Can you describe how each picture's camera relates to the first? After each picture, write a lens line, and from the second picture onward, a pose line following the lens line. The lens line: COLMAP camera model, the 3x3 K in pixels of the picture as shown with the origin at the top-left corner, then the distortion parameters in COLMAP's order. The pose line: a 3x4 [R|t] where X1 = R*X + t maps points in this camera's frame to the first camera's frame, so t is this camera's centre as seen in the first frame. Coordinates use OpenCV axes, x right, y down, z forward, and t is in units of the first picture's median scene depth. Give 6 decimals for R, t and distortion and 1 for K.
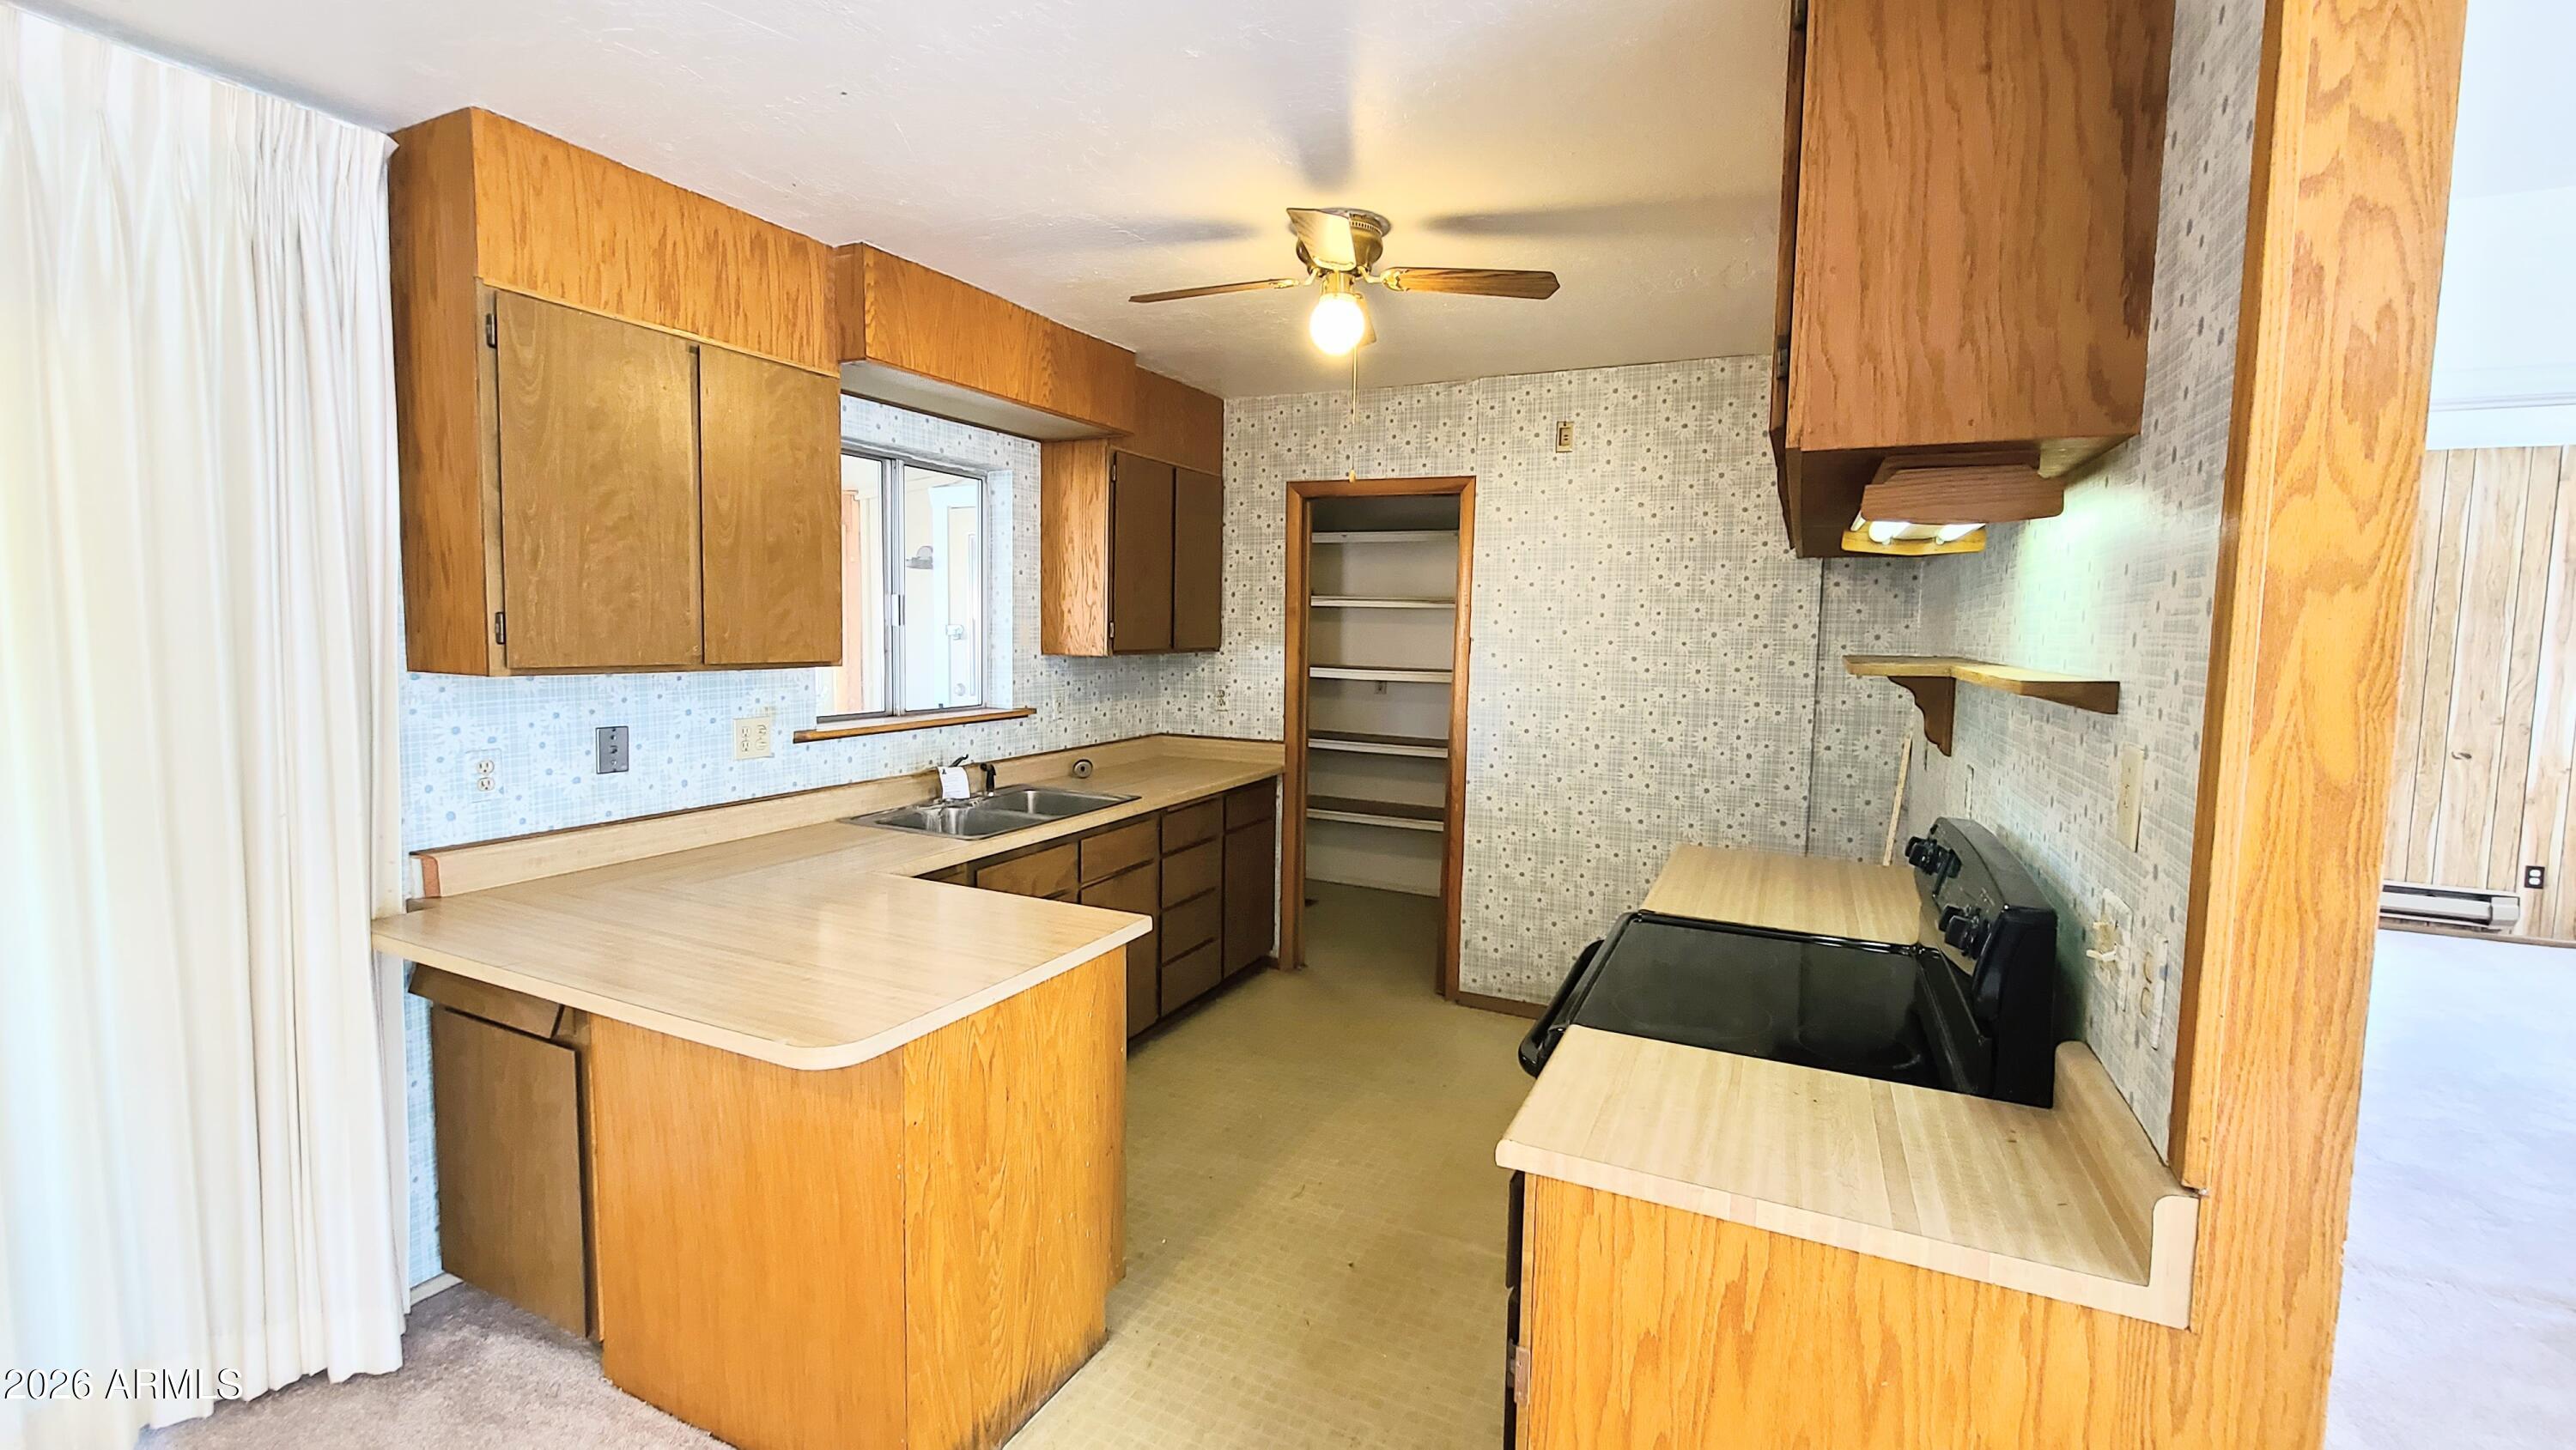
lens RADIAL K [[1052.4, 0, 1300.0], [0, 1052.4, 703.0], [0, 0, 1]] dist [0.000482, -0.002952]
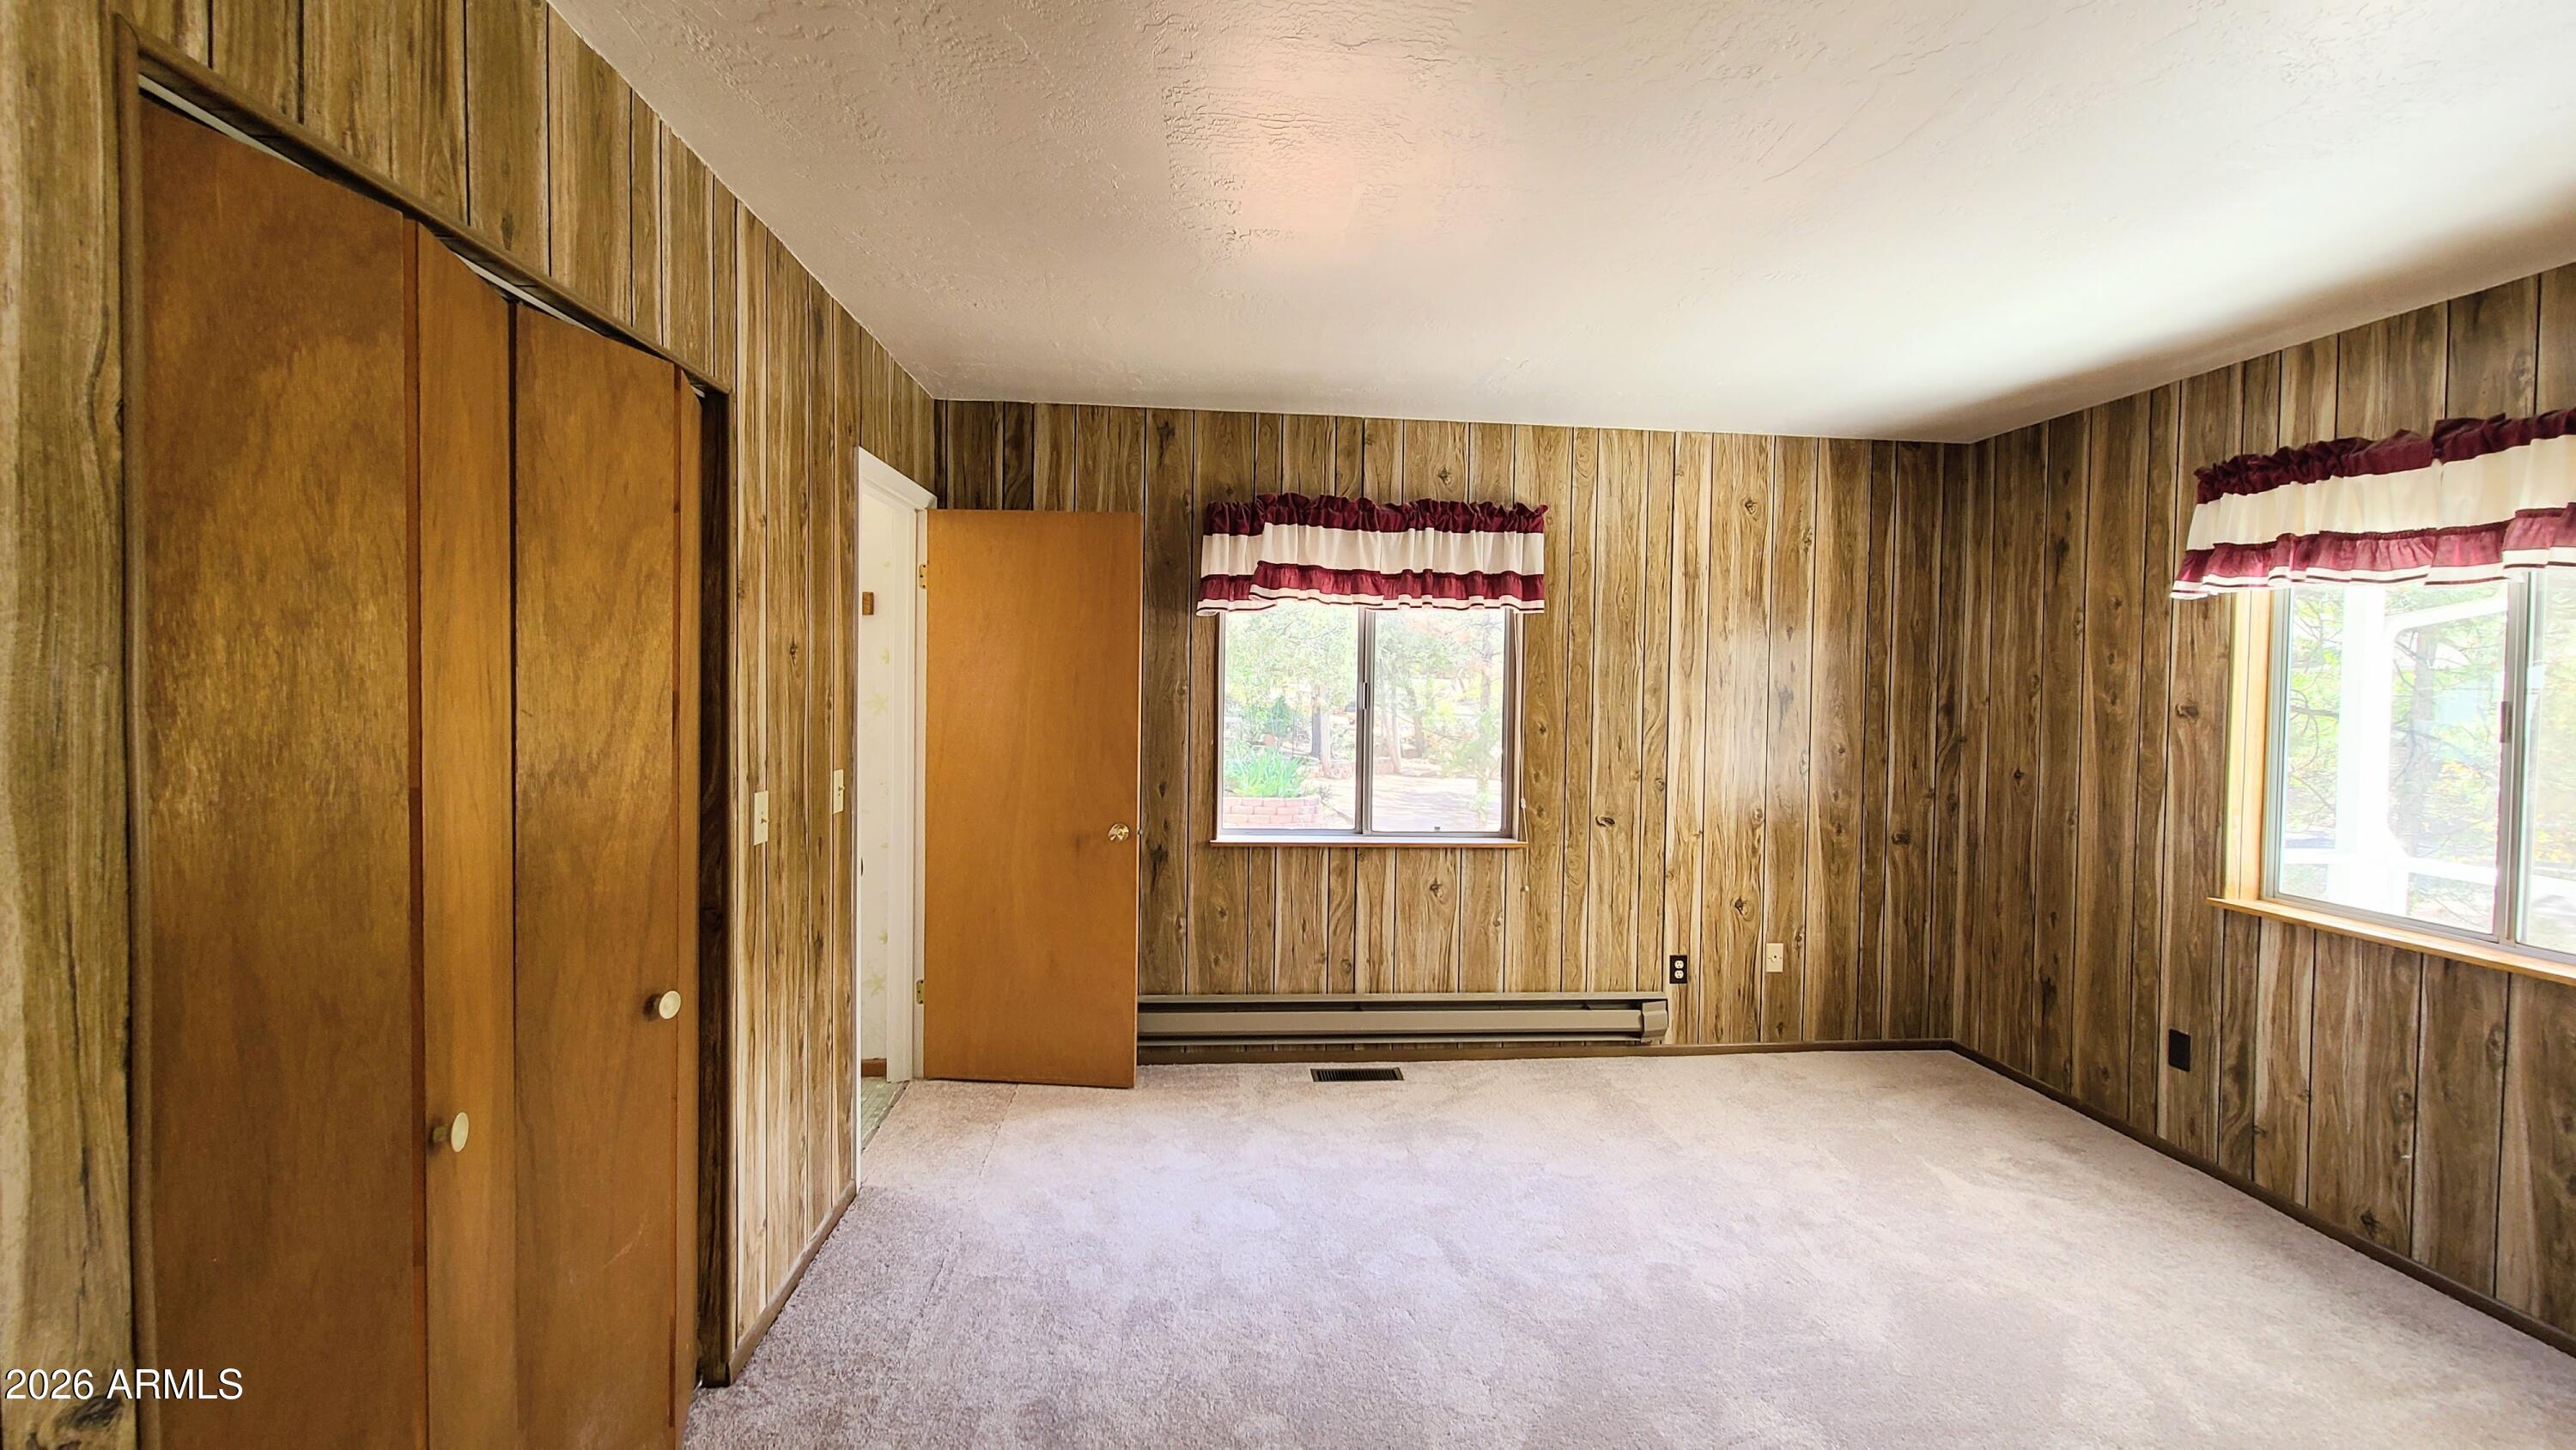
lens RADIAL K [[1052.4, 0, 1297.9], [0, 1052.4, 700.6], [0, 0, 1]] dist [0.000482, -0.002952]
pose [[0.855388, -0.014922, 0.517773, 0.697498], [0.040280, 0.998474, -0.037768, -0.026136], [-0.516420, 0.053162, 0.854684, 0.609444]]
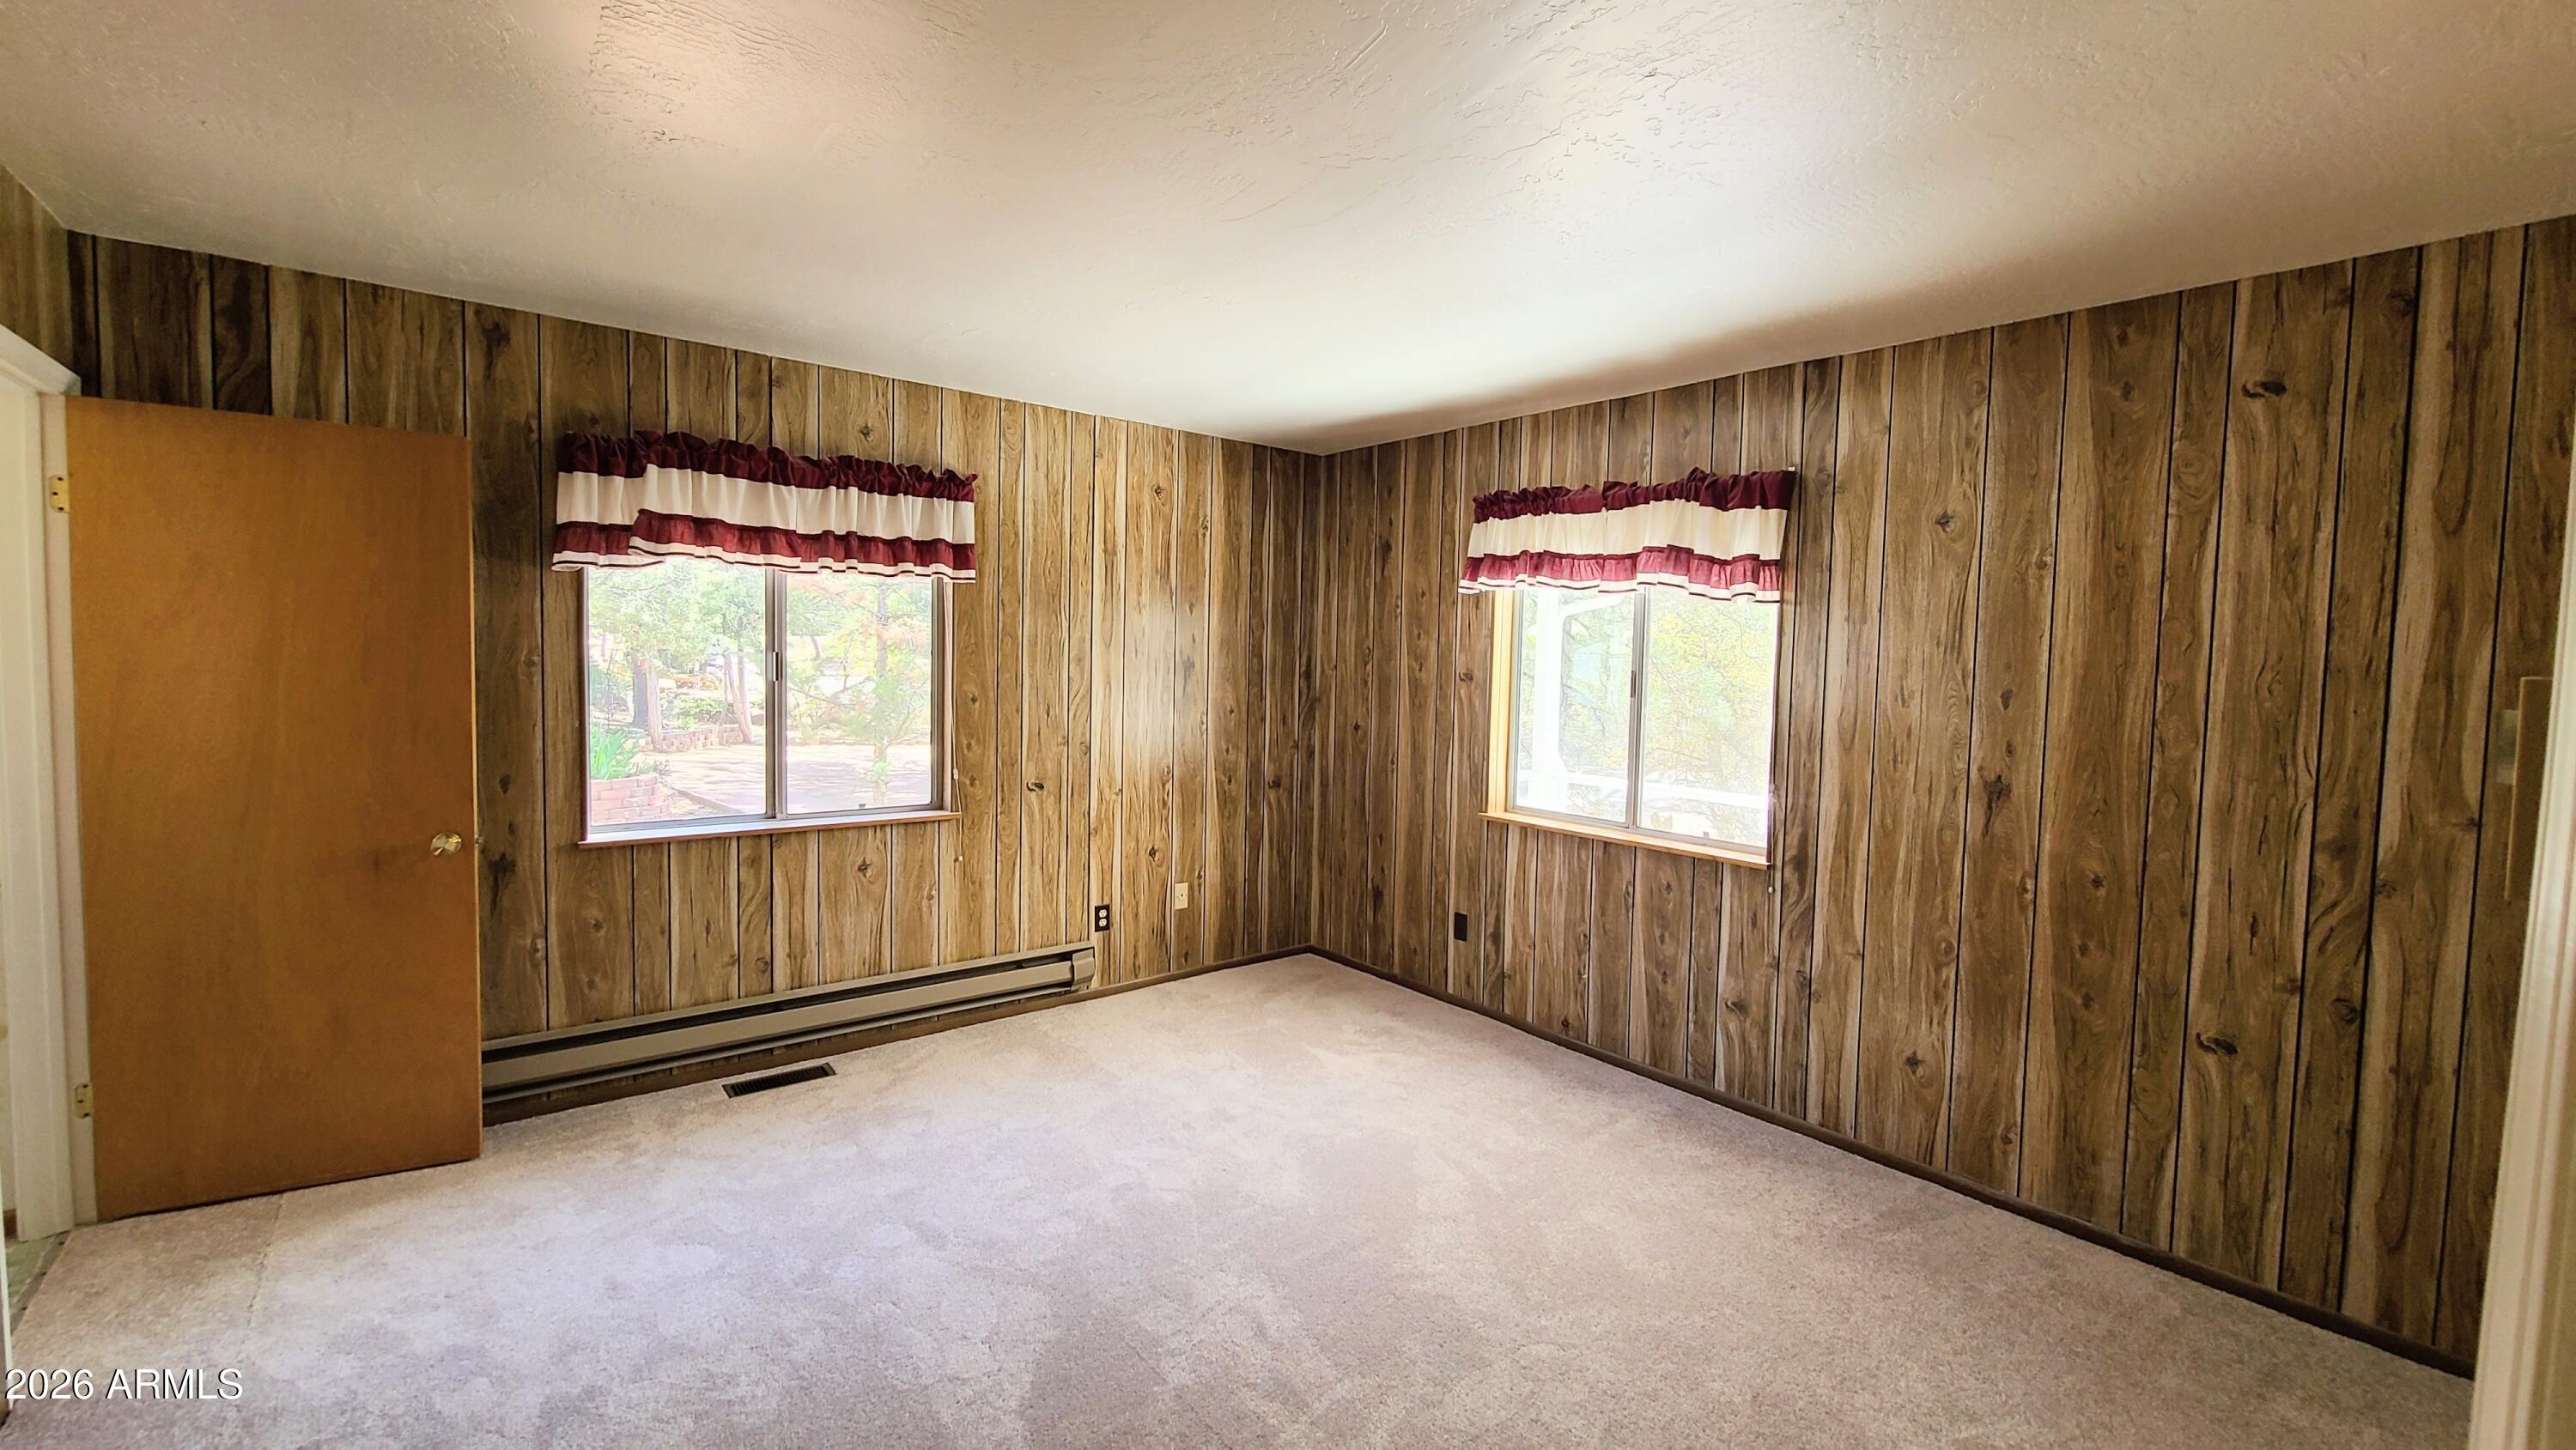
lens RADIAL K [[1052.4, 0, 1299.8], [0, 1052.4, 701.7], [0, 0, 1]] dist [0.000482, -0.002952]
pose [[0.424653, -0.053090, 0.903798, 0.637198], [0.055597, 0.997924, 0.032497, -0.040943], [-0.903647, 0.036449, 0.426723, 0.640294]]
